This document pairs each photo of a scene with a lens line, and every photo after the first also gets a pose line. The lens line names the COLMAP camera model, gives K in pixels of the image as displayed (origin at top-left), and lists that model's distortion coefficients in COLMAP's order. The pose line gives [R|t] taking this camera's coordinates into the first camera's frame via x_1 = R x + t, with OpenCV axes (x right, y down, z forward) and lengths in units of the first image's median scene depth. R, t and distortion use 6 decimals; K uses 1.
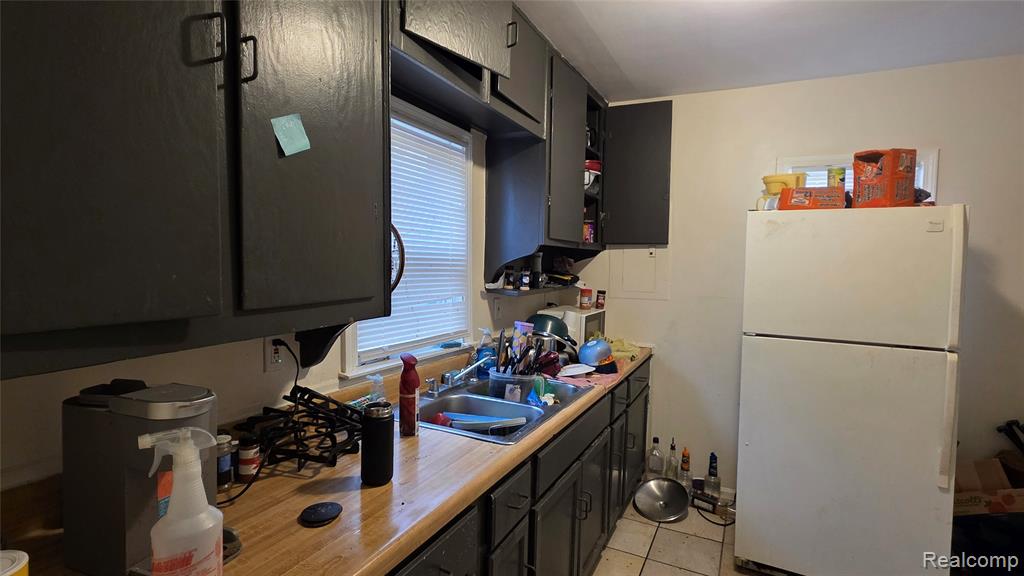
lens RADIAL K [[487.3, 0, 513.0], [0, 487.3, 287.5], [0, 0, 1]] dist [0.005612, -0.000080]
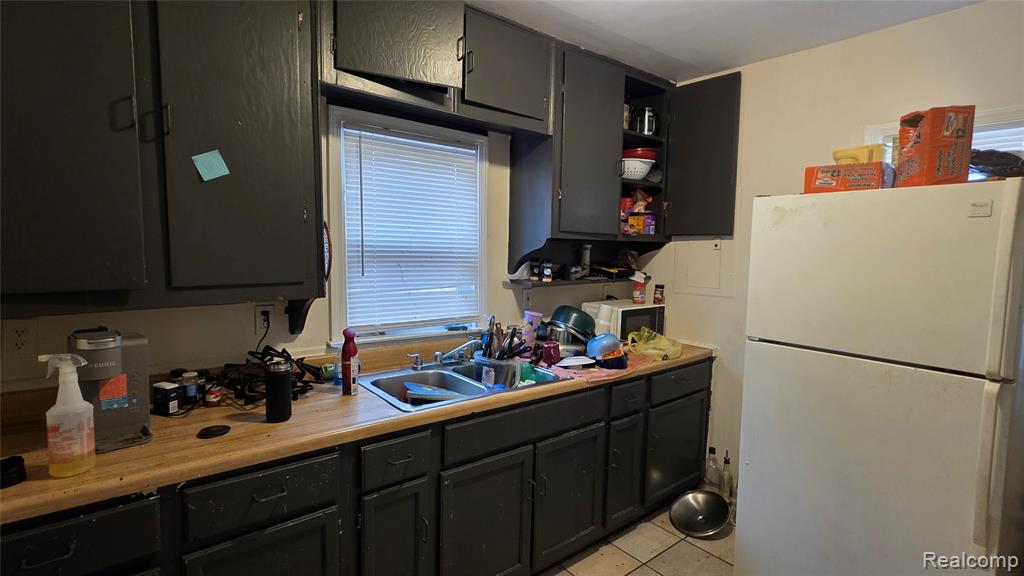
lens RADIAL K [[487.3, 0, 516.0], [0, 487.3, 288.2], [0, 0, 1]] dist [0.005612, -0.000080]
pose [[0.910360, 0.033210, -0.412483, 0.446236], [-0.024694, 0.999358, 0.025959, -0.006712], [0.413080, -0.013446, 0.910595, 0.030203]]
